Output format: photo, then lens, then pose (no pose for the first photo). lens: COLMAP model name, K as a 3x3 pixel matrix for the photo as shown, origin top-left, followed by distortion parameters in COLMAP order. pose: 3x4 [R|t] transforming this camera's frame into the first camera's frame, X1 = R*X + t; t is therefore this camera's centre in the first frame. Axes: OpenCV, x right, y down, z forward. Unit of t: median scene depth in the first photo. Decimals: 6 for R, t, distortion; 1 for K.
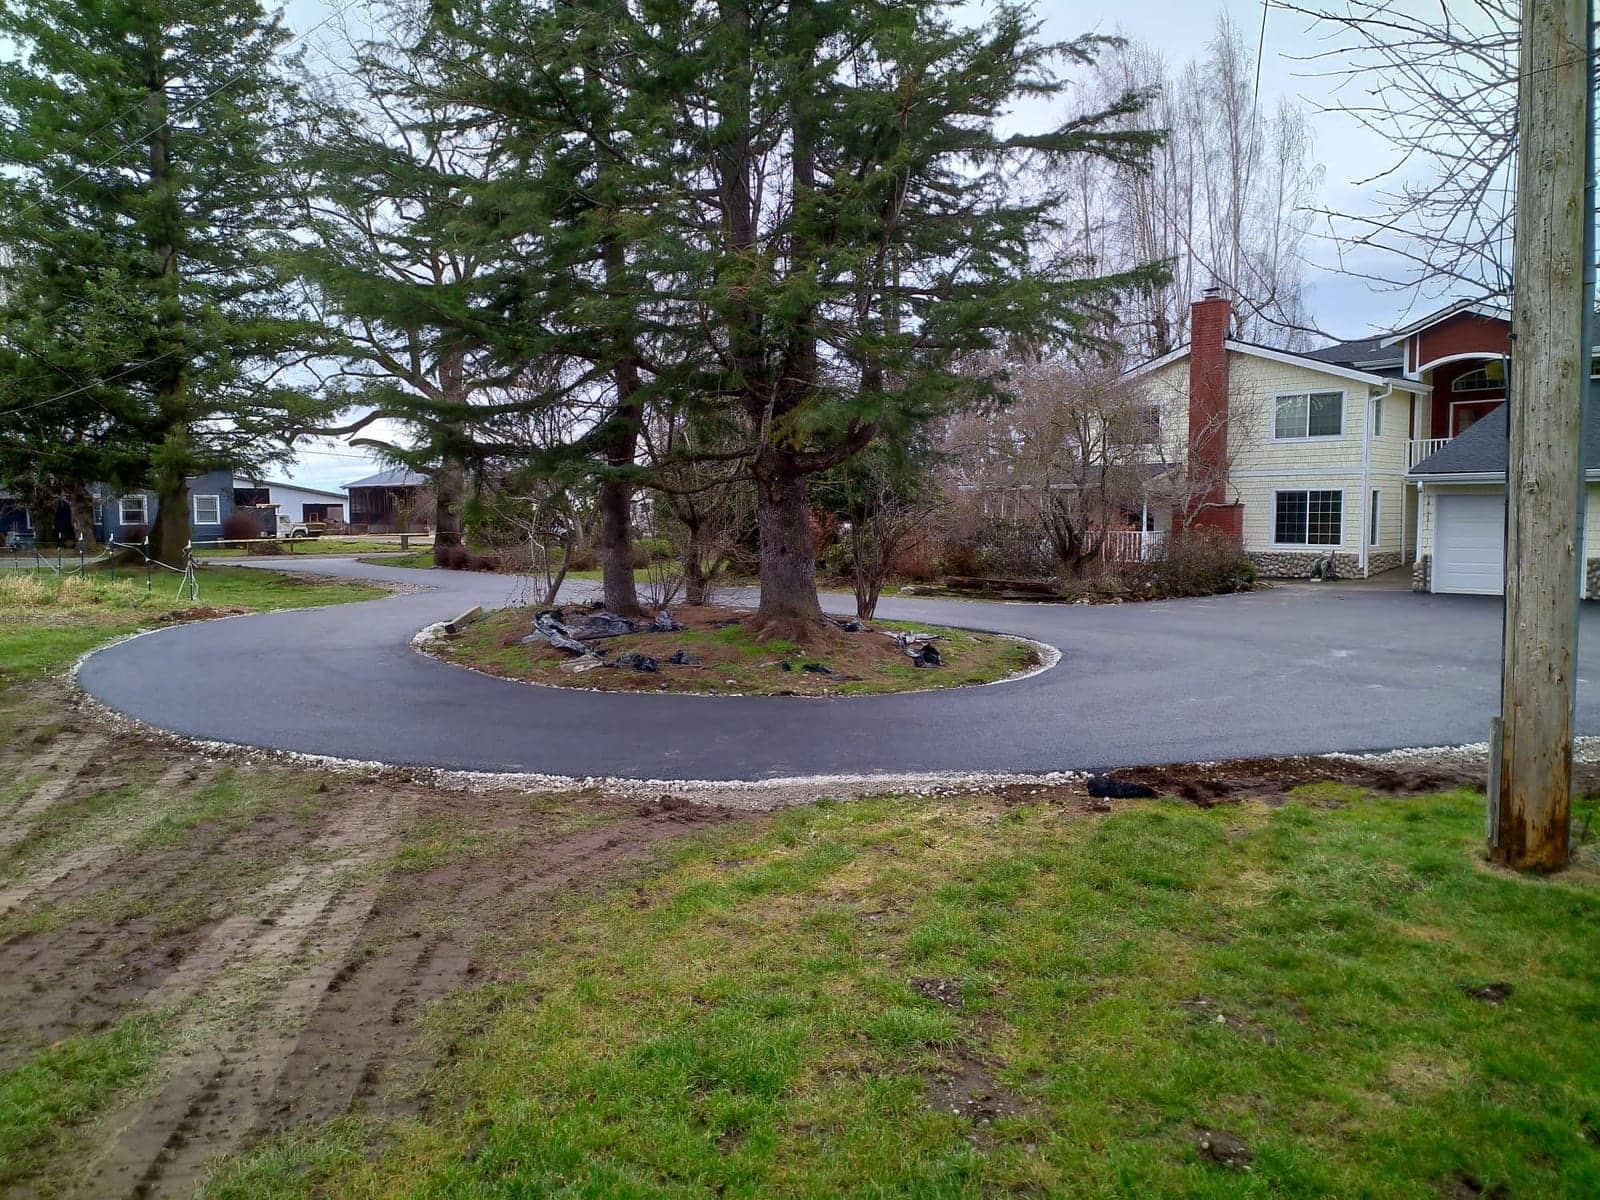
lens RADIAL K [[1139.2, 0, 797.8], [0, 1139.2, 598.7], [0, 0, 1]] dist [0.000505, -0.003390]
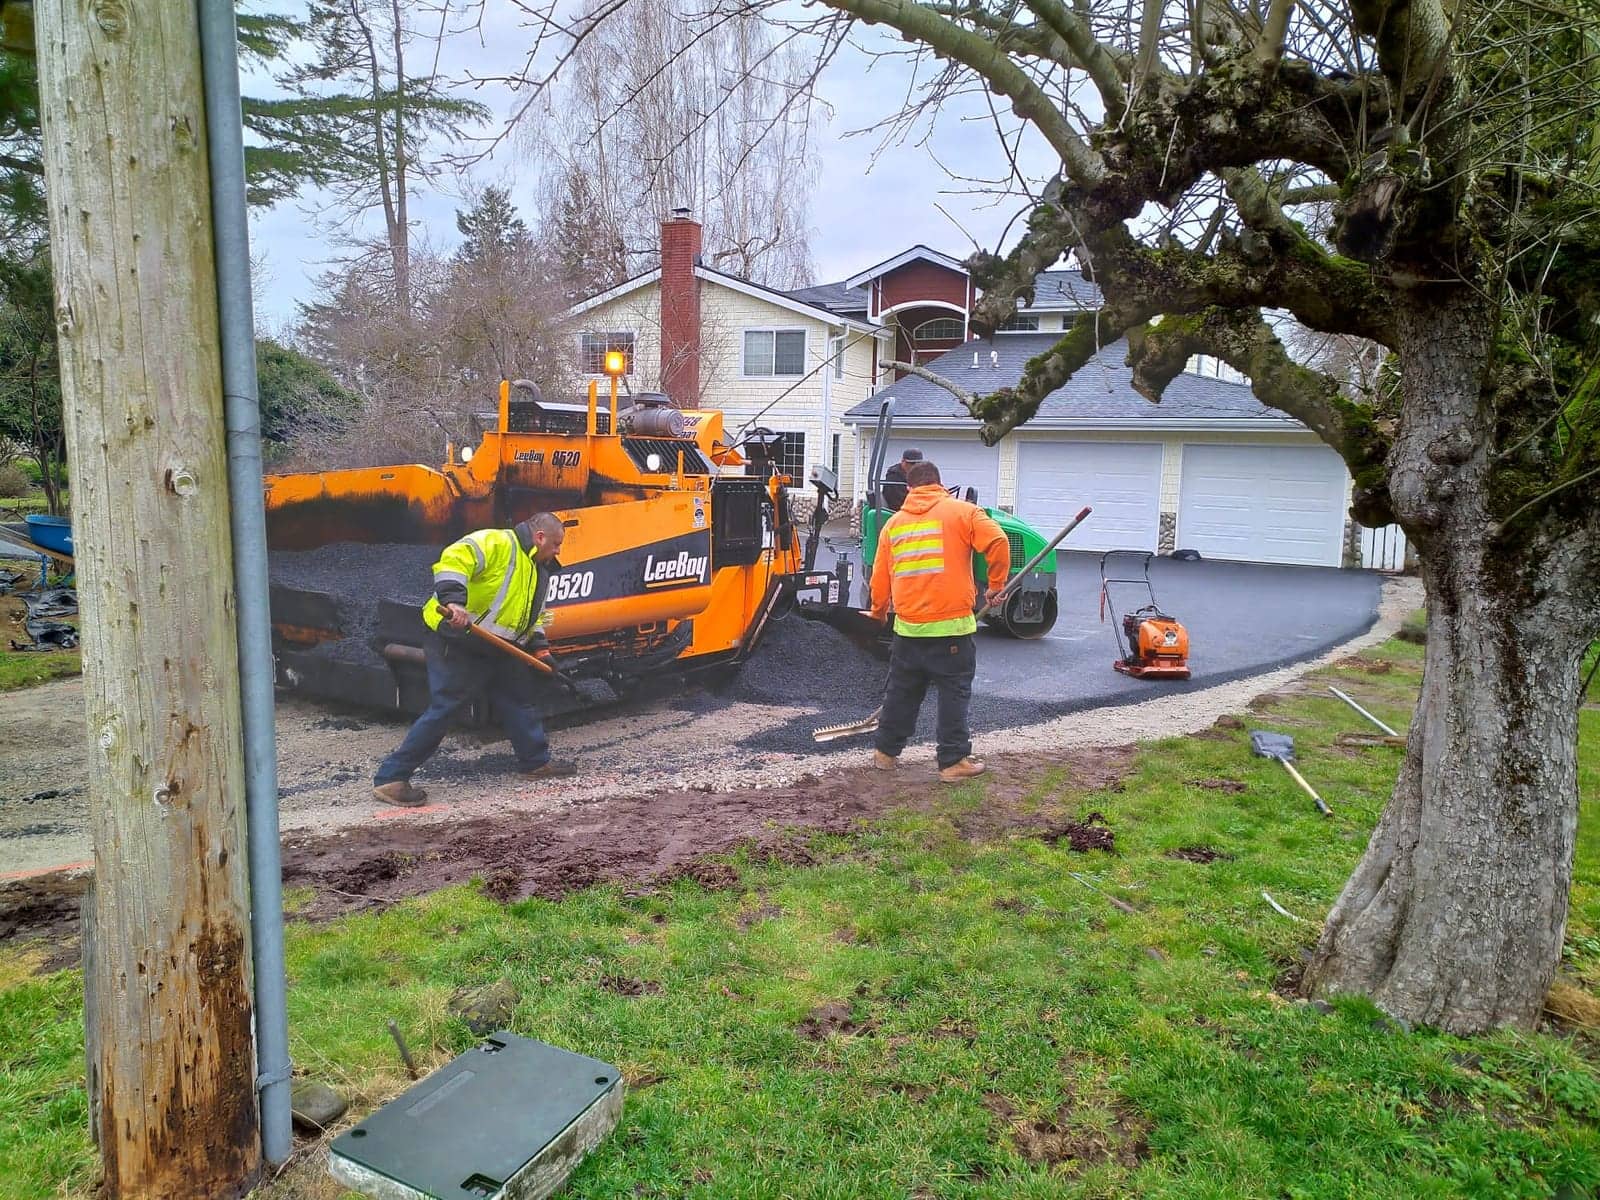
lens RADIAL K [[1139.2, 0, 801.9], [0, 1139.2, 605.1], [0, 0, 1]] dist [0.000505, -0.003390]
pose [[0.931440, -0.010998, 0.363730, 0.115987], [-0.010762, 0.998274, 0.057742, -0.003885], [-0.363737, -0.057698, 0.929713, 0.083259]]
